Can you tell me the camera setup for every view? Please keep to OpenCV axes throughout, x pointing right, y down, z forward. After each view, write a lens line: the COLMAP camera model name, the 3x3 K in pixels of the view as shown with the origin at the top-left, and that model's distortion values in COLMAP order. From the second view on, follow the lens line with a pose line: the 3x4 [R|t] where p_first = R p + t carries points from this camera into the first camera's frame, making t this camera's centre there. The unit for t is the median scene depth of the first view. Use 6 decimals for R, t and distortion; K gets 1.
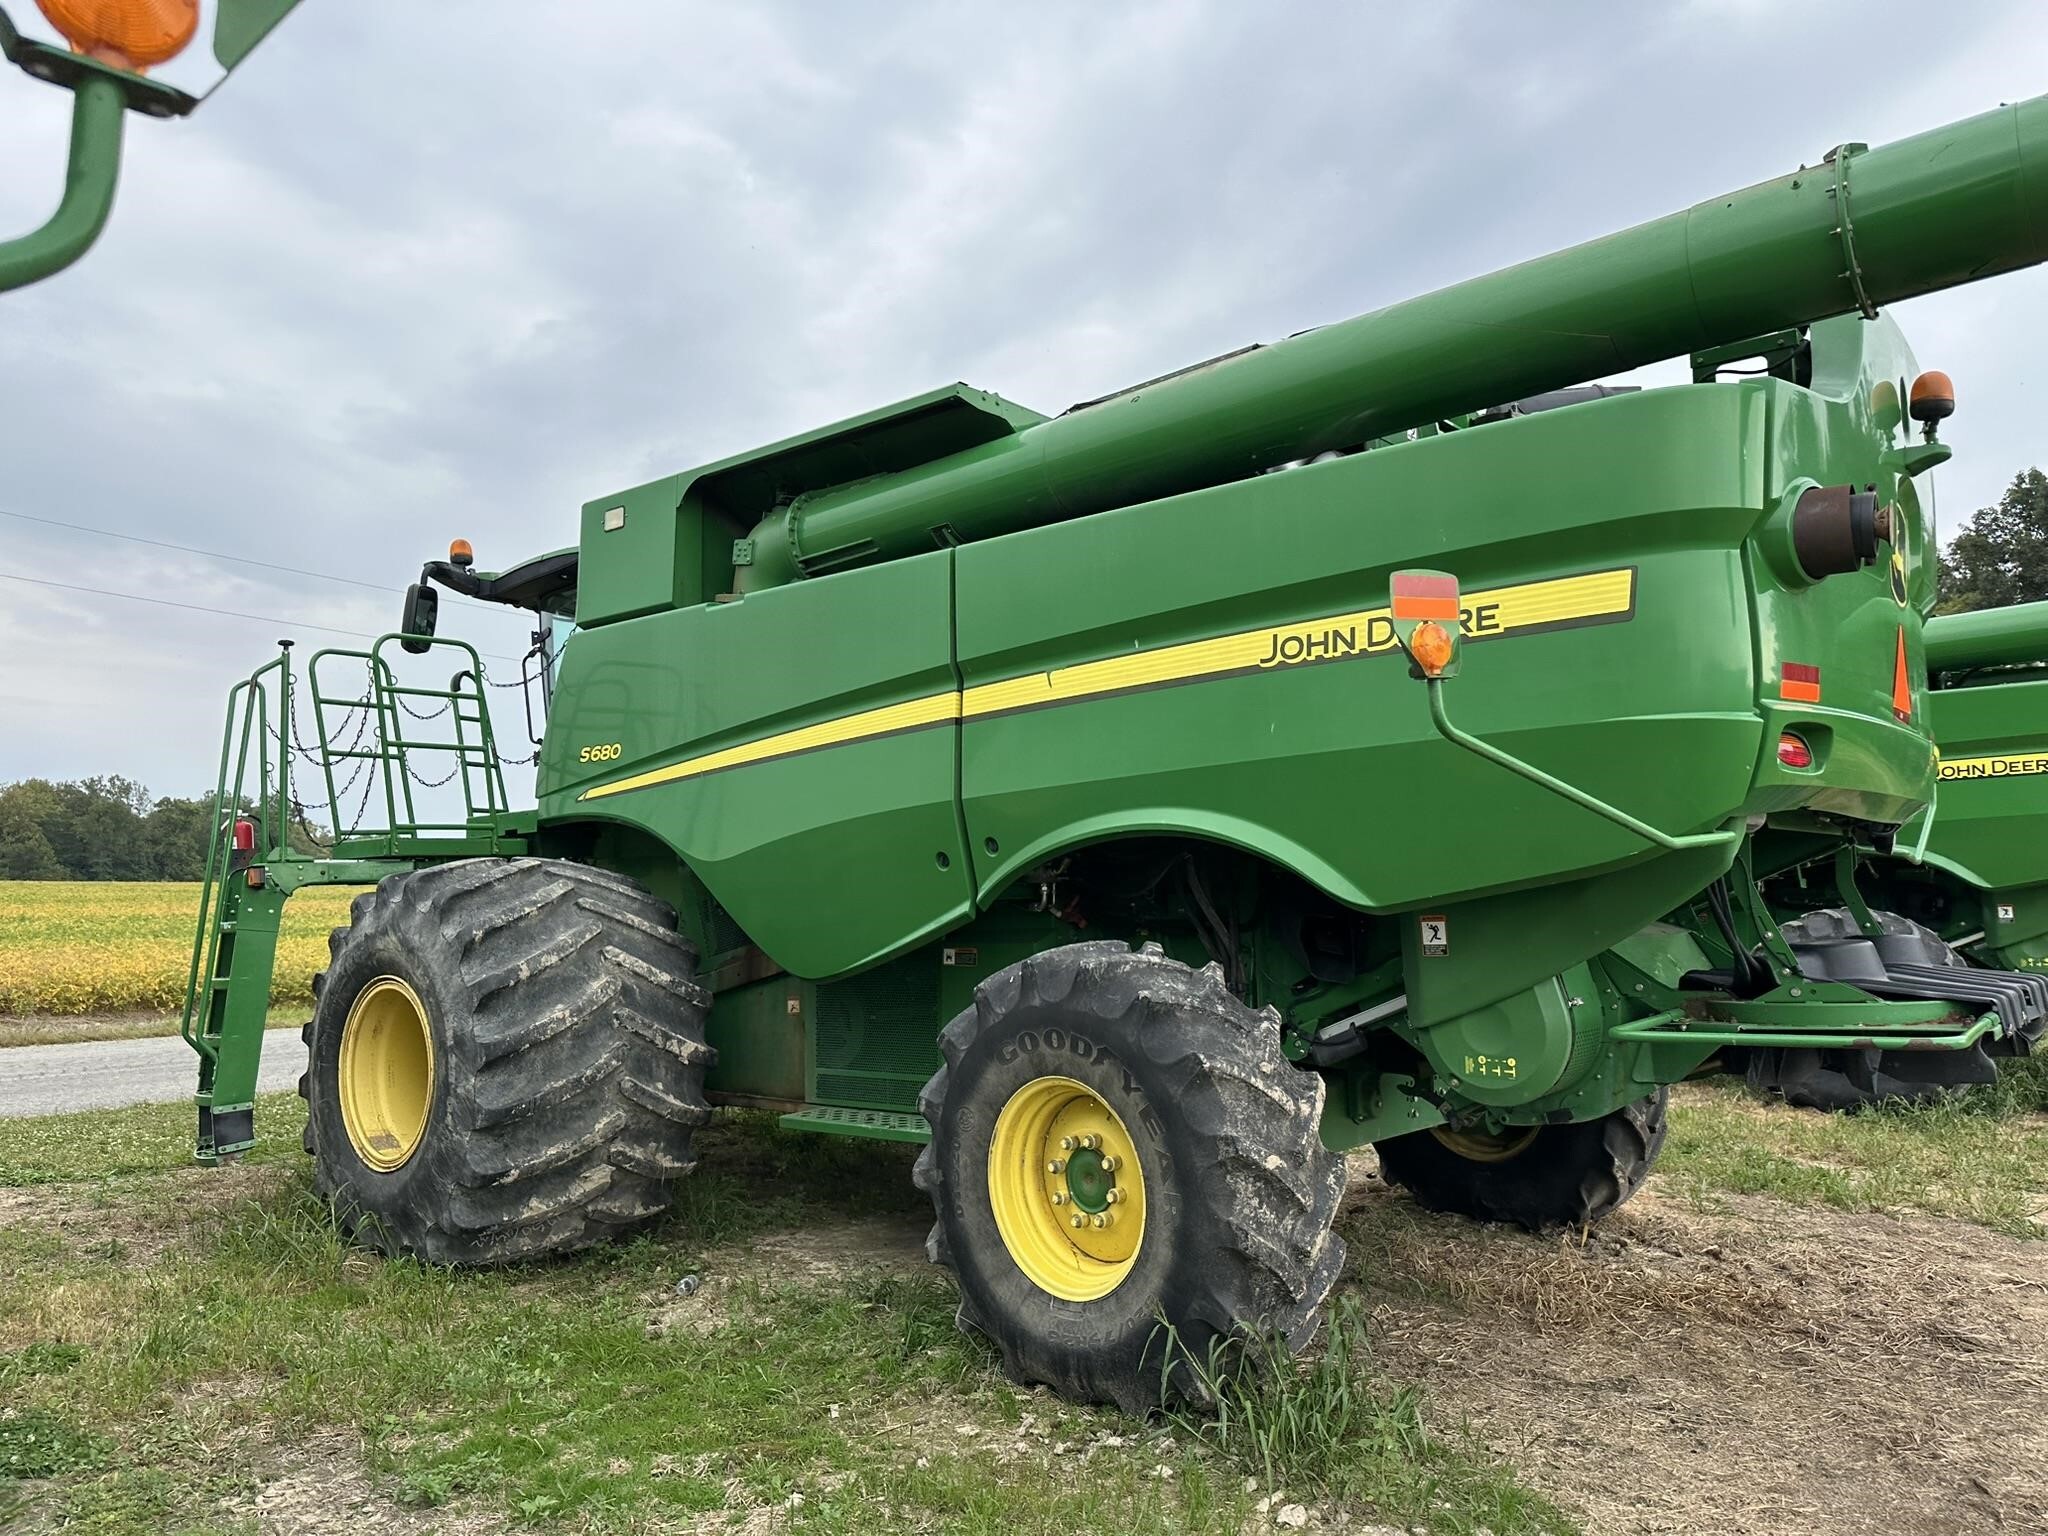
lens RADIAL K [[1450.8, 0, 1012.1], [0, 1450.8, 744.0], [0, 0, 1]] dist [0.061087, -0.080284]
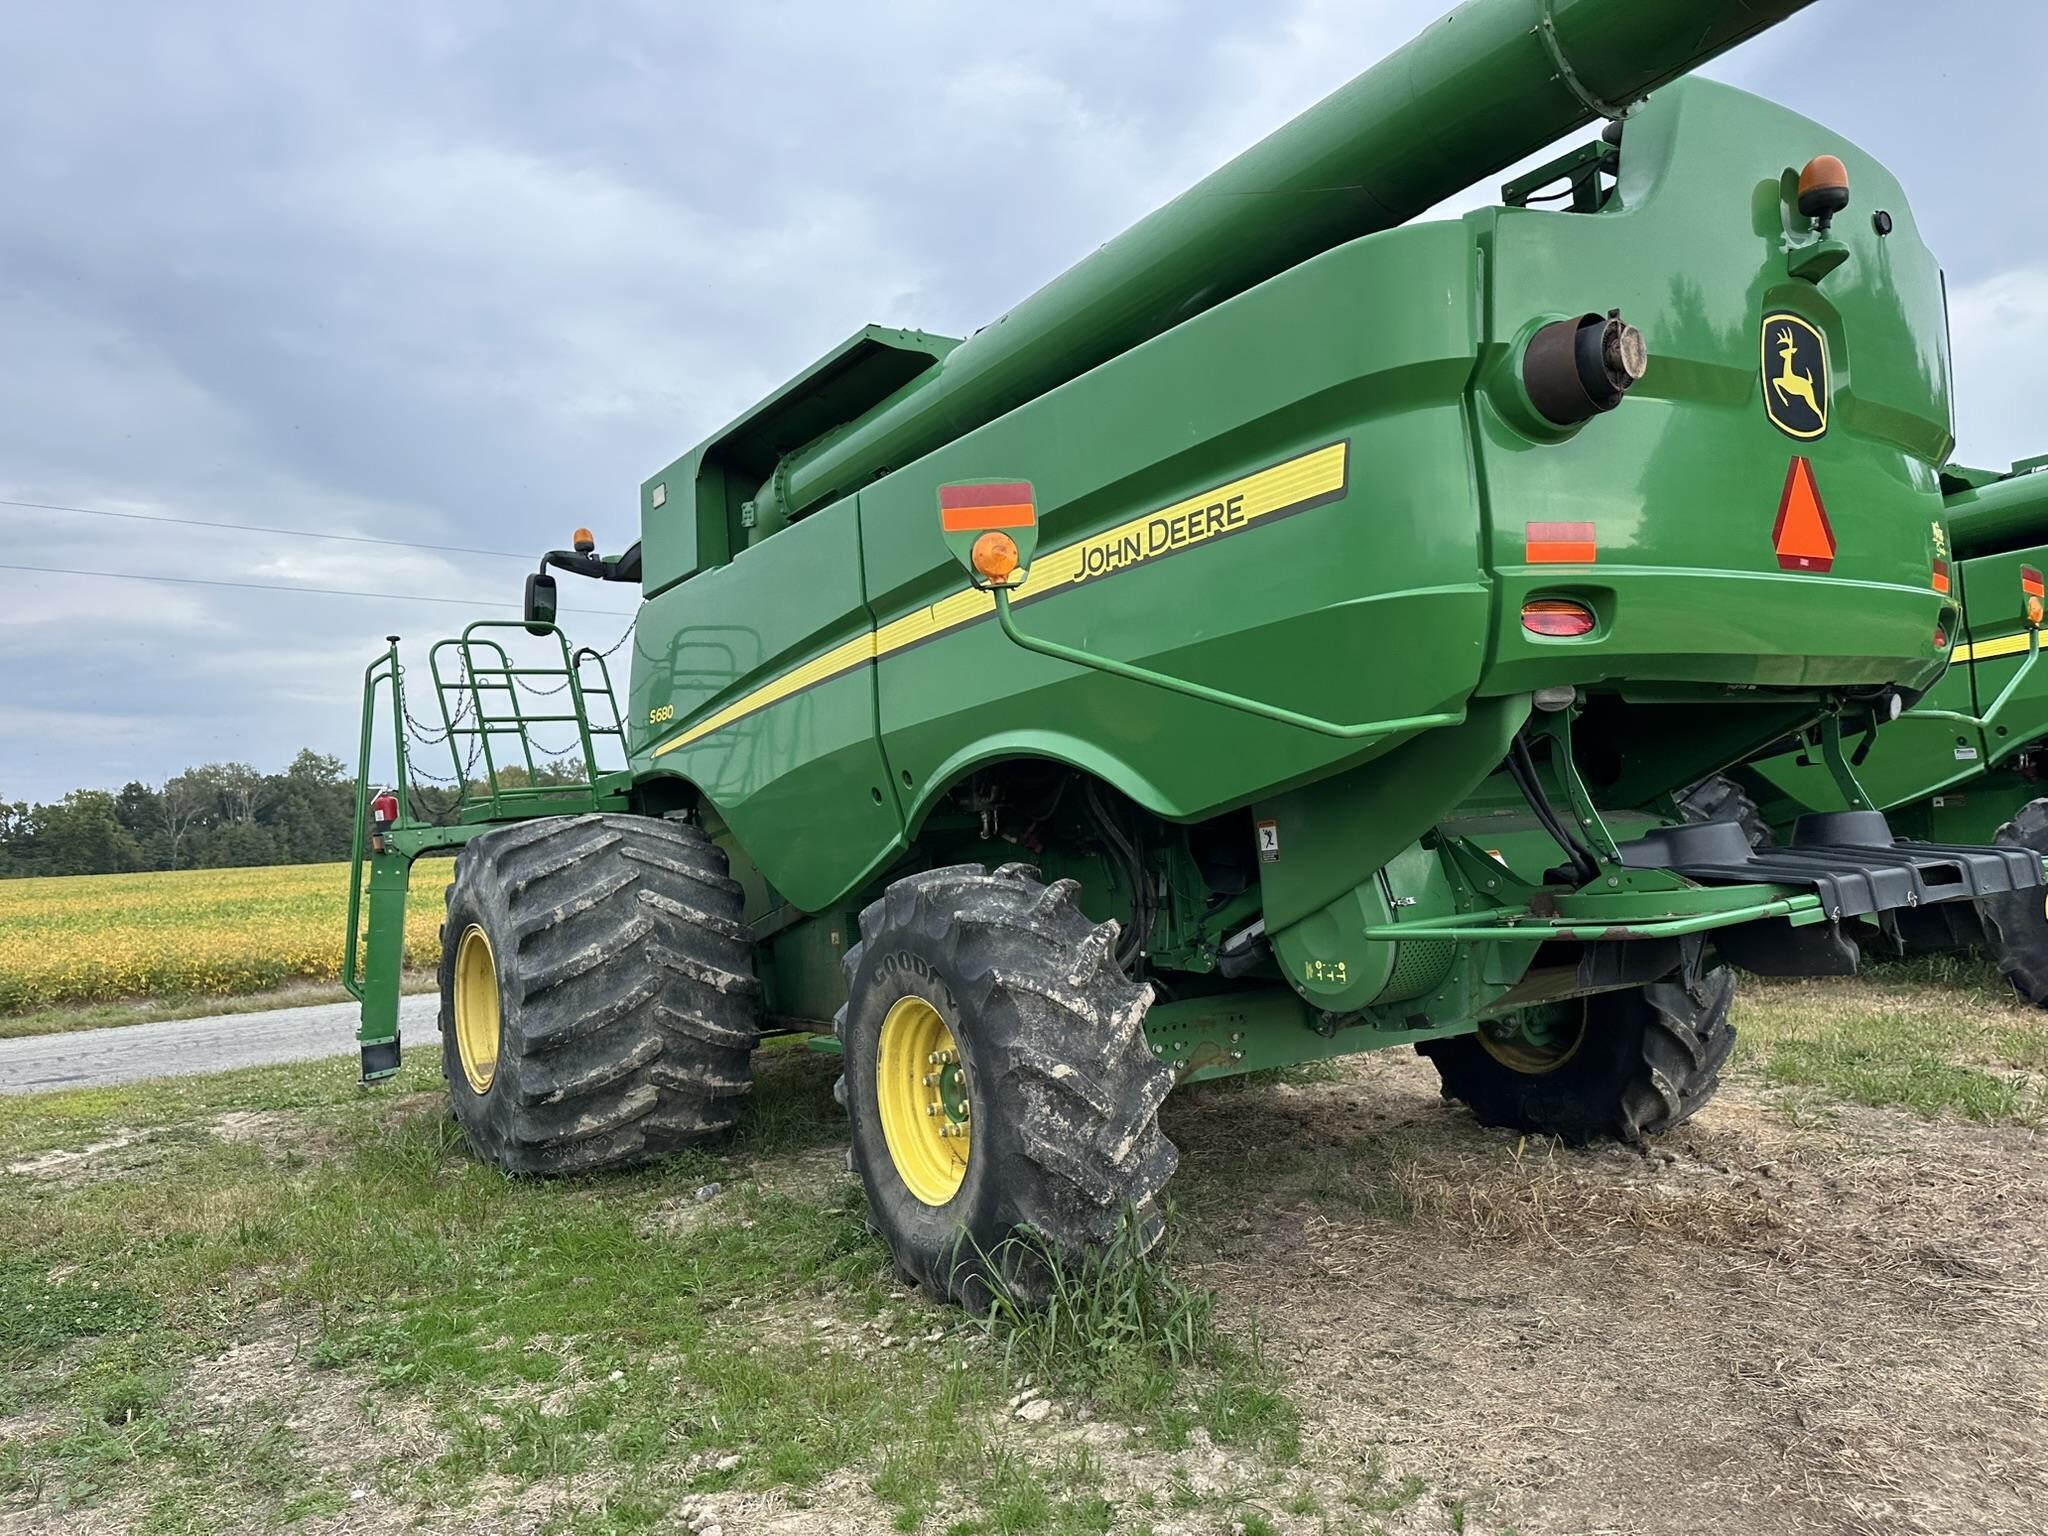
lens RADIAL K [[1450.8, 0, 1005.1], [0, 1450.8, 755.6], [0, 0, 1]] dist [0.061087, -0.080284]
pose [[0.962852, -0.069123, -0.261034, 0.368739], [0.082989, 0.995645, 0.042465, 0.018624], [0.256962, -0.062550, 0.964395, 0.023923]]
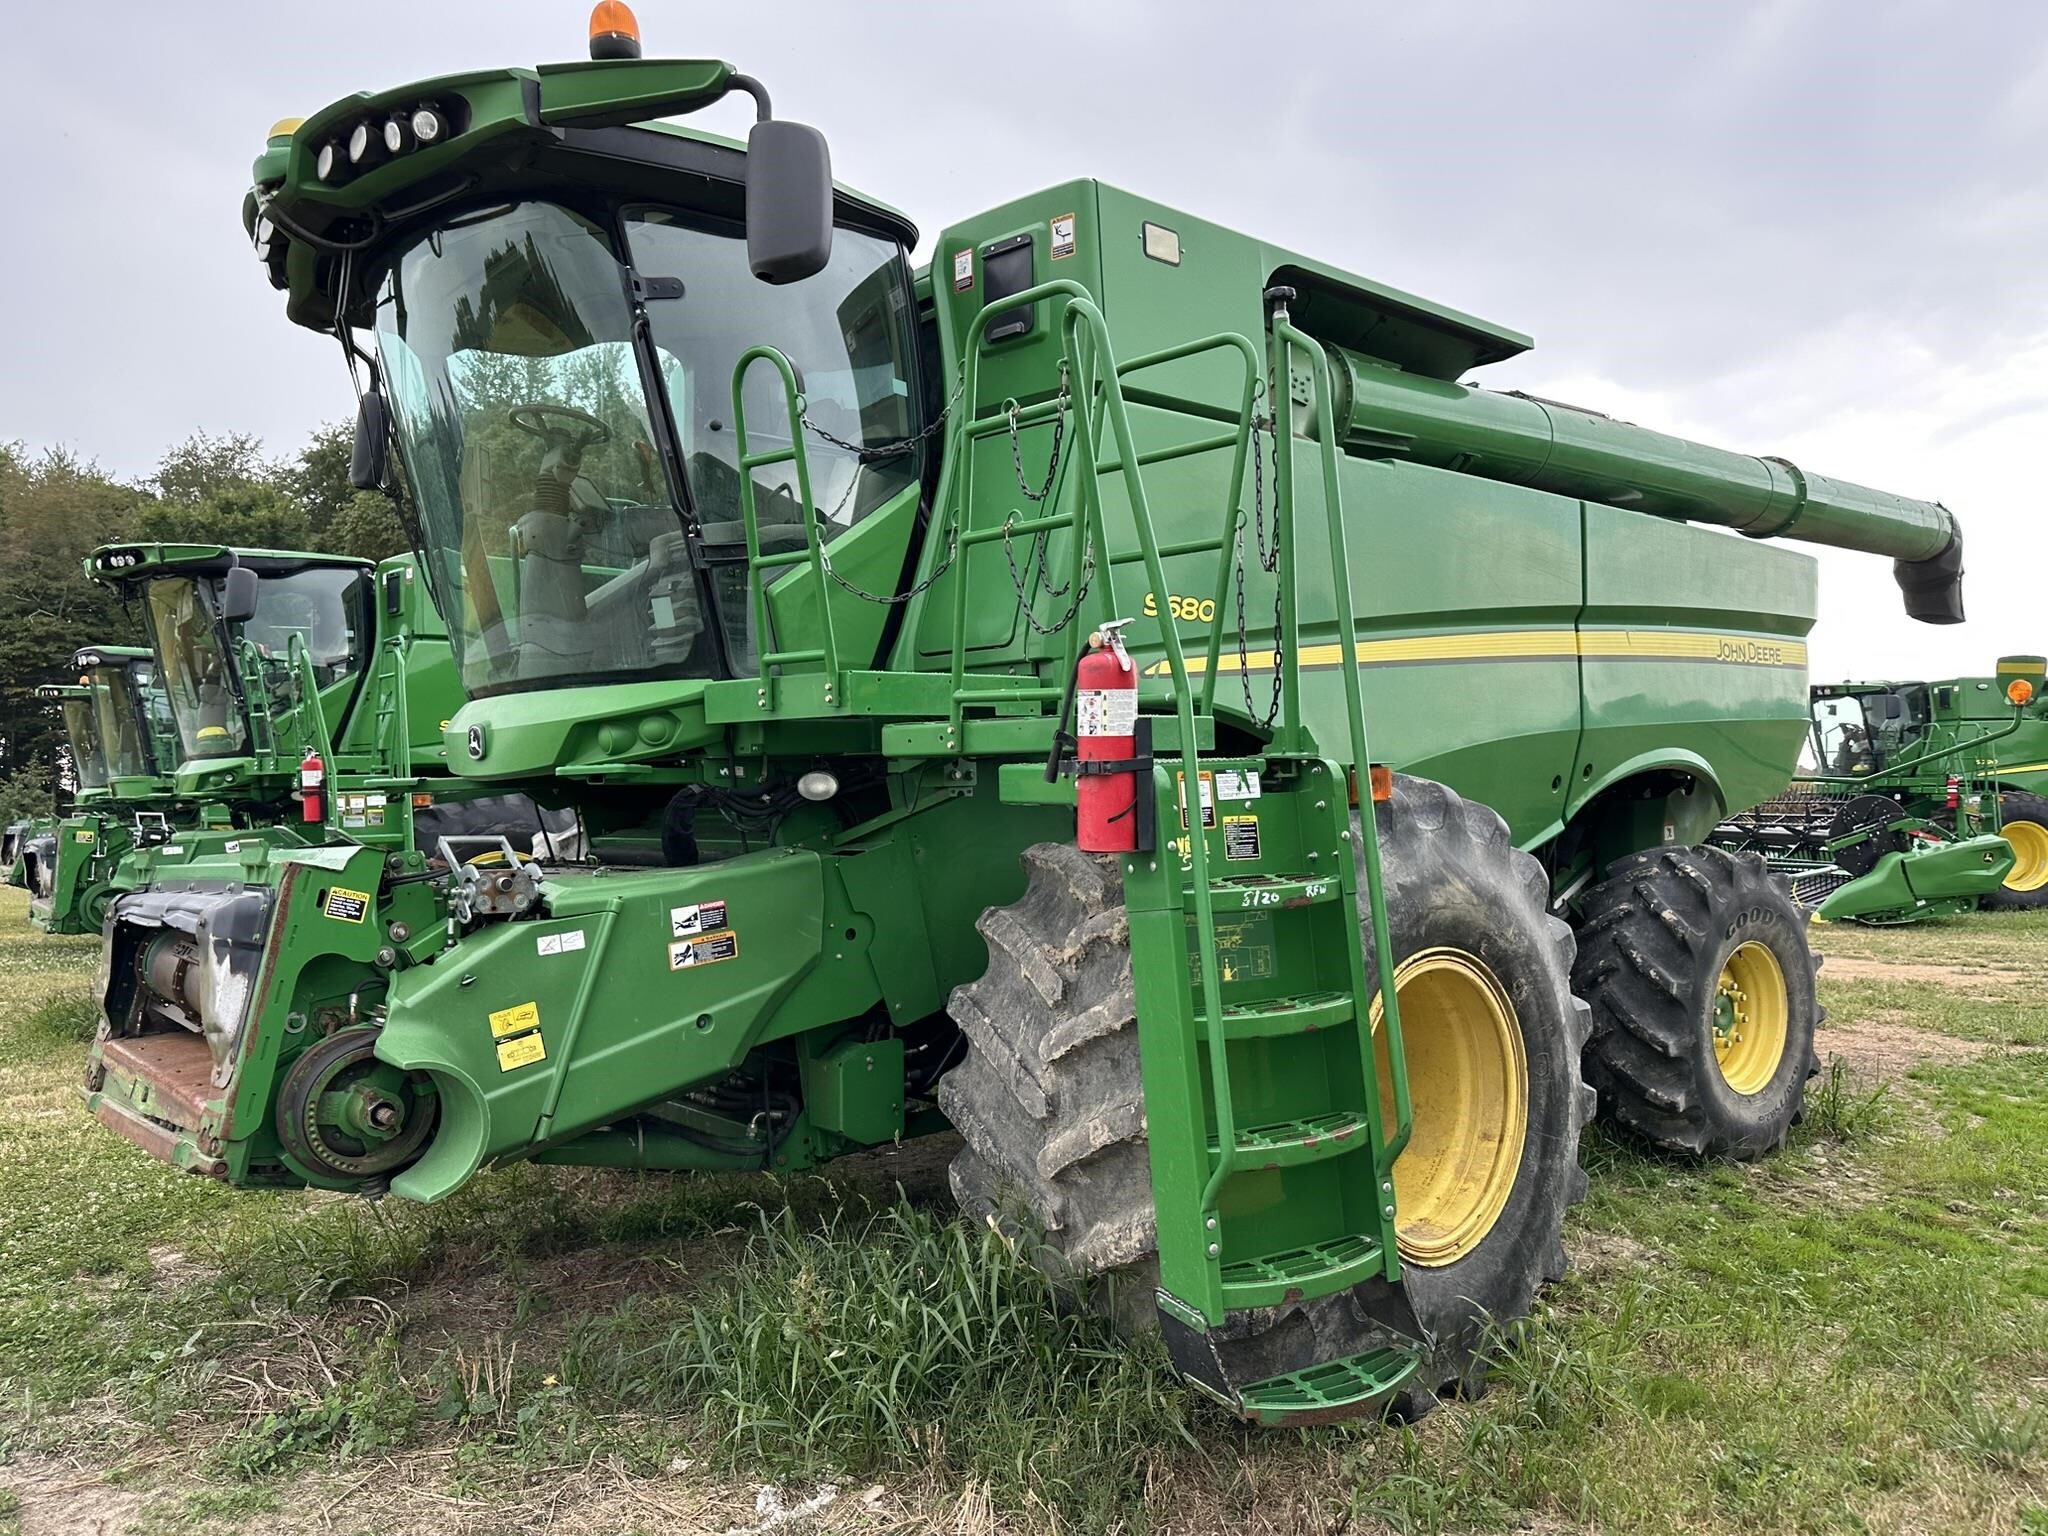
lens RADIAL K [[1450.8, 0, 1035.9], [0, 1450.8, 770.1], [0, 0, 1]] dist [0.061087, -0.080284]
pose [[0.140276, 0.026834, 0.989749, -1.405685], [-0.088144, 0.996002, -0.014511, 0.143002], [-0.986181, -0.085205, 0.142080, 1.443214]]
